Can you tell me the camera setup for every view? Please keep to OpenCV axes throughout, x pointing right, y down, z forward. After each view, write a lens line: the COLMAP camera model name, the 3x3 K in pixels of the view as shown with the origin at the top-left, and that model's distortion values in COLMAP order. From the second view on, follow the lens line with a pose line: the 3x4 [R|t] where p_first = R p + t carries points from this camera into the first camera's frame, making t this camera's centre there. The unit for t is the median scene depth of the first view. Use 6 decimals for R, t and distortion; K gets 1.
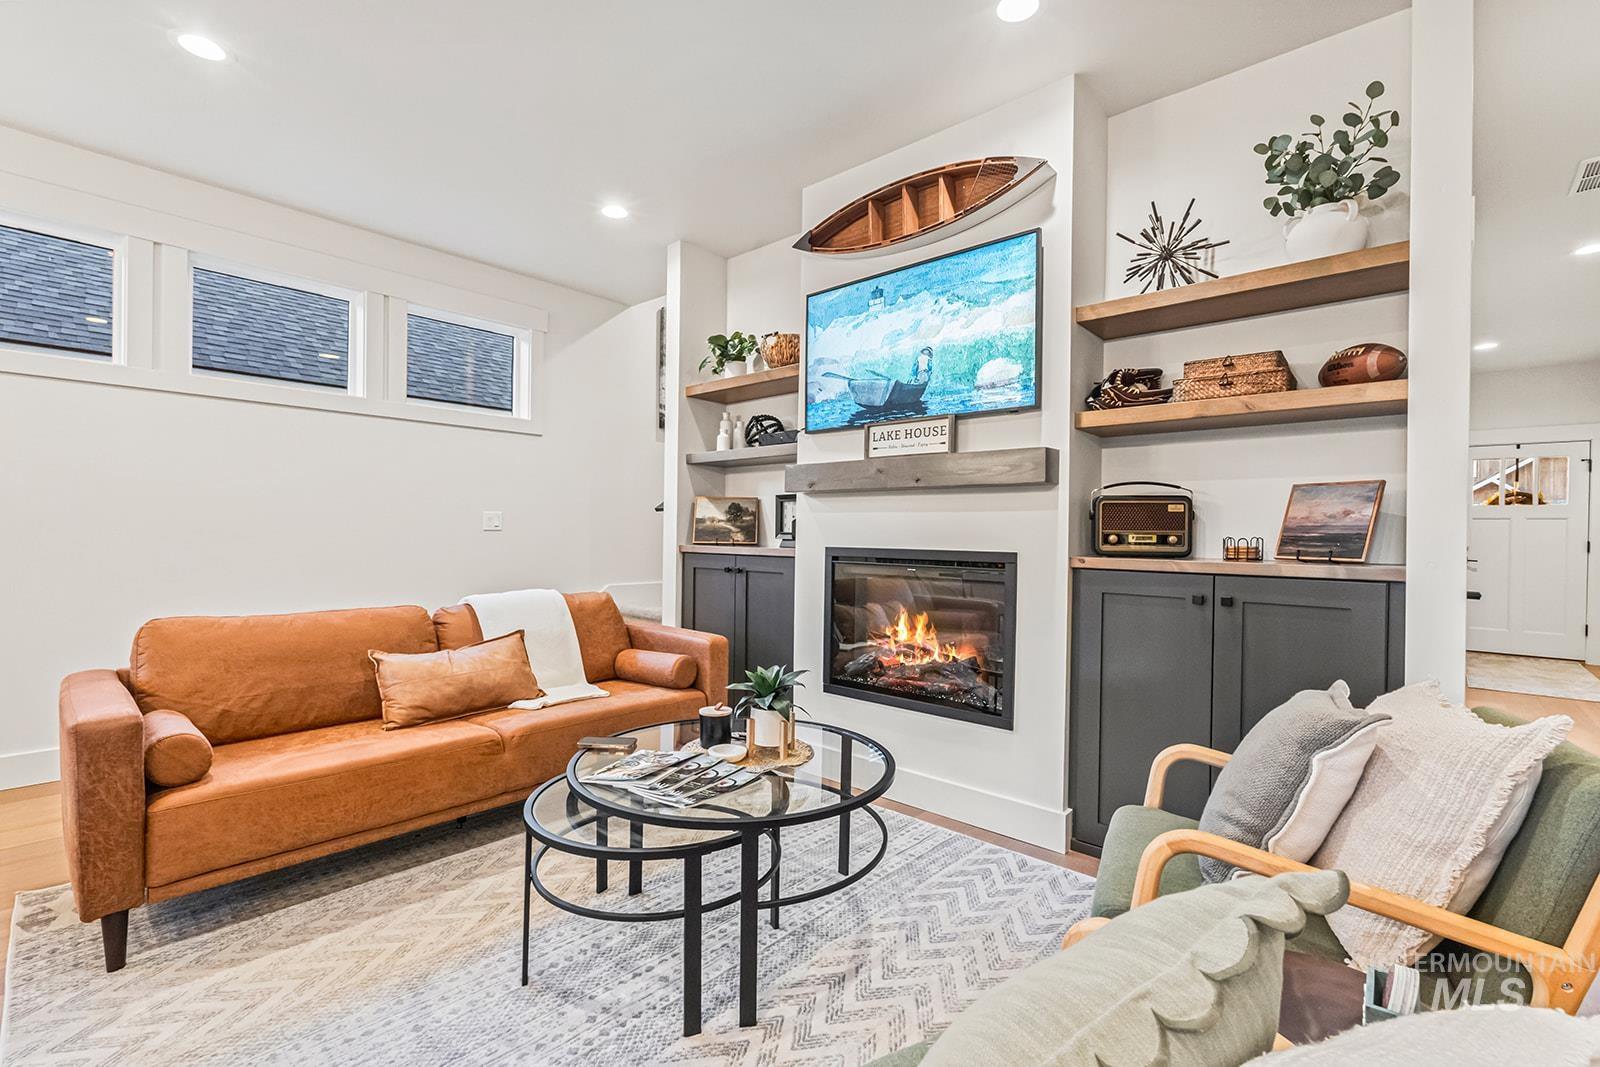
lens RADIAL K [[712.4, 0, 796.6], [0, 712.4, 532.9], [0, 0, 1]] dist [0.000504, -0.001271]
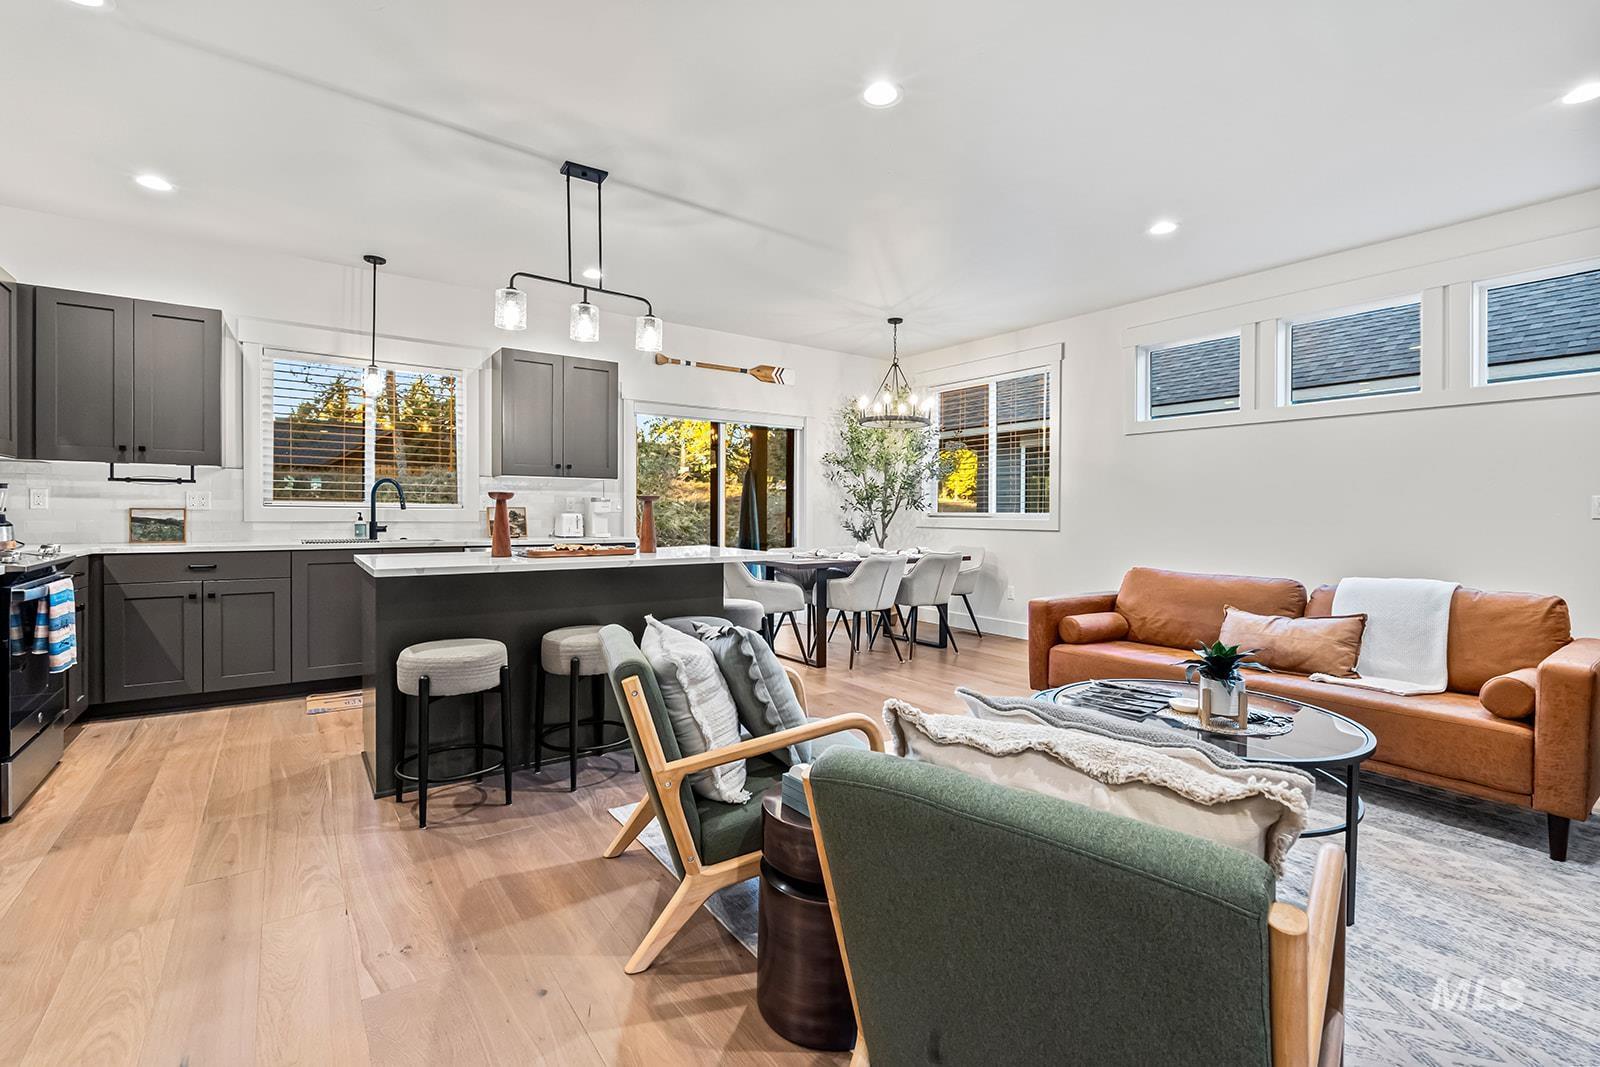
lens RADIAL K [[712.4, 0, 799.8], [0, 712.4, 519.2], [0, 0, 1]] dist [0.000504, -0.001271]
pose [[-0.206458, -0.005926, -0.978437, 0.850991], [-0.010455, 0.999938, -0.003850, 0.013354], [0.978400, 0.009435, -0.206508, 0.452882]]
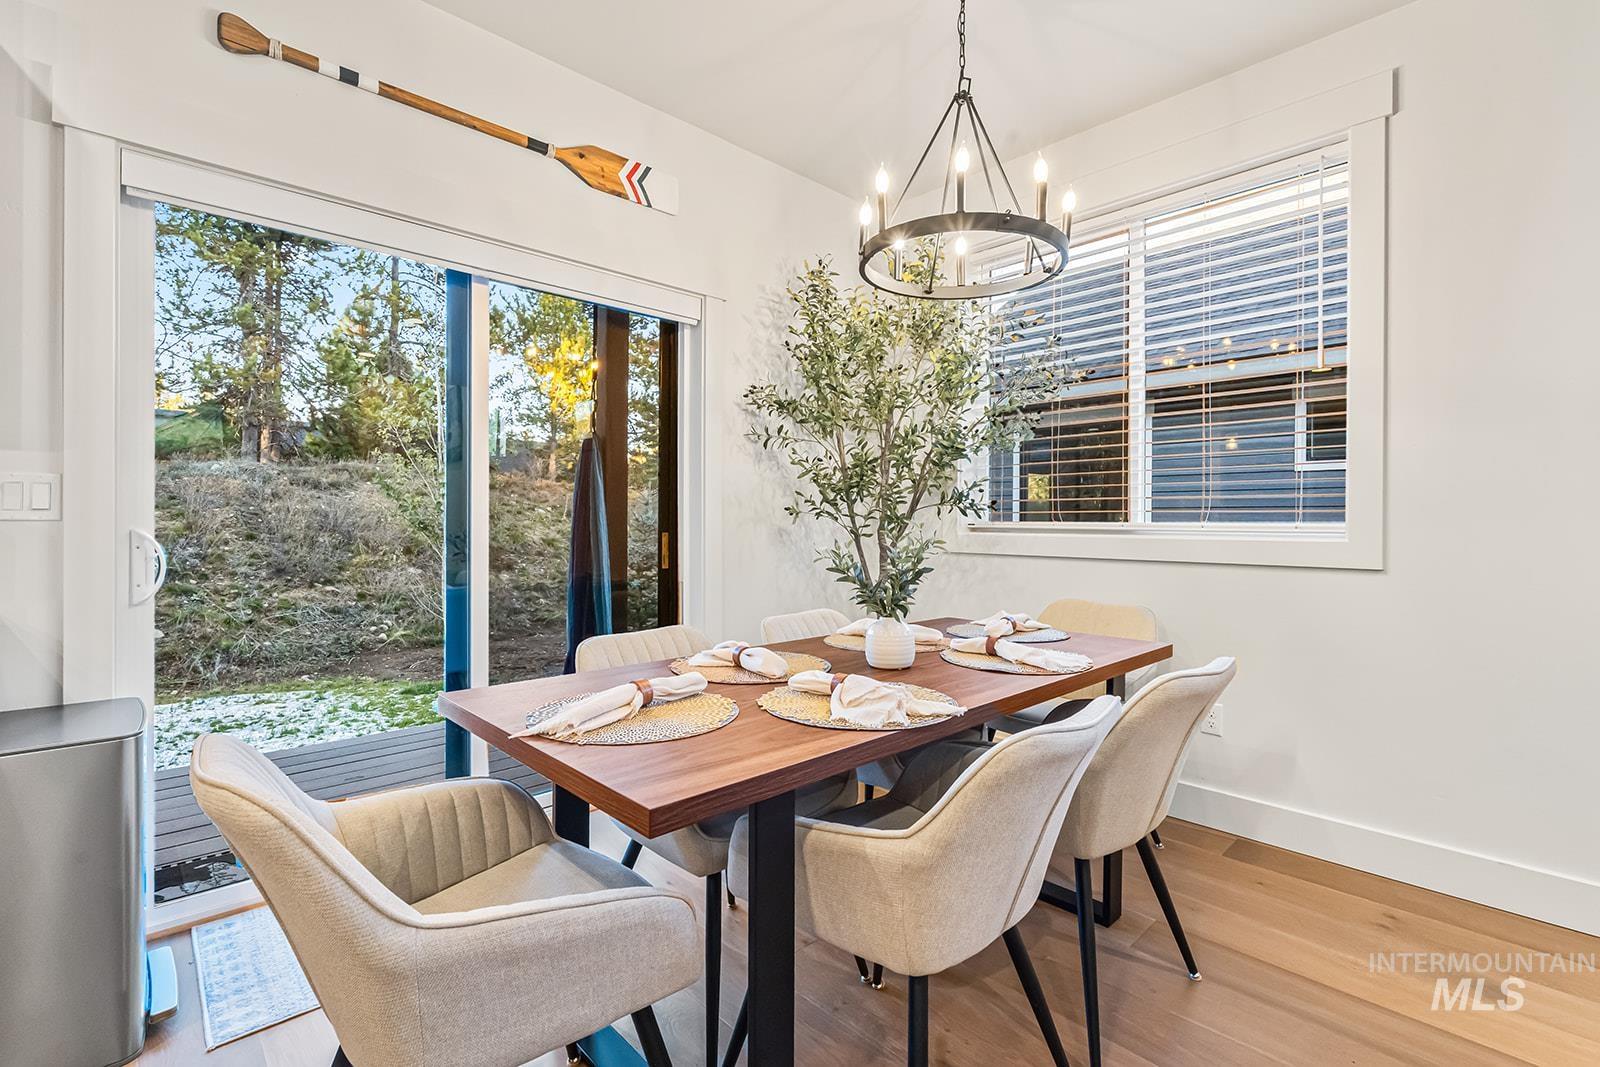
lens RADIAL K [[712.4, 0, 801.3], [0, 712.4, 516.6], [0, 0, 1]] dist [0.000504, -0.001271]
pose [[-0.066292, -0.021980, -0.997558, -0.563045], [-0.008347, 0.999735, -0.021473, -0.006084], [0.997765, 0.006904, -0.066458, 0.168999]]
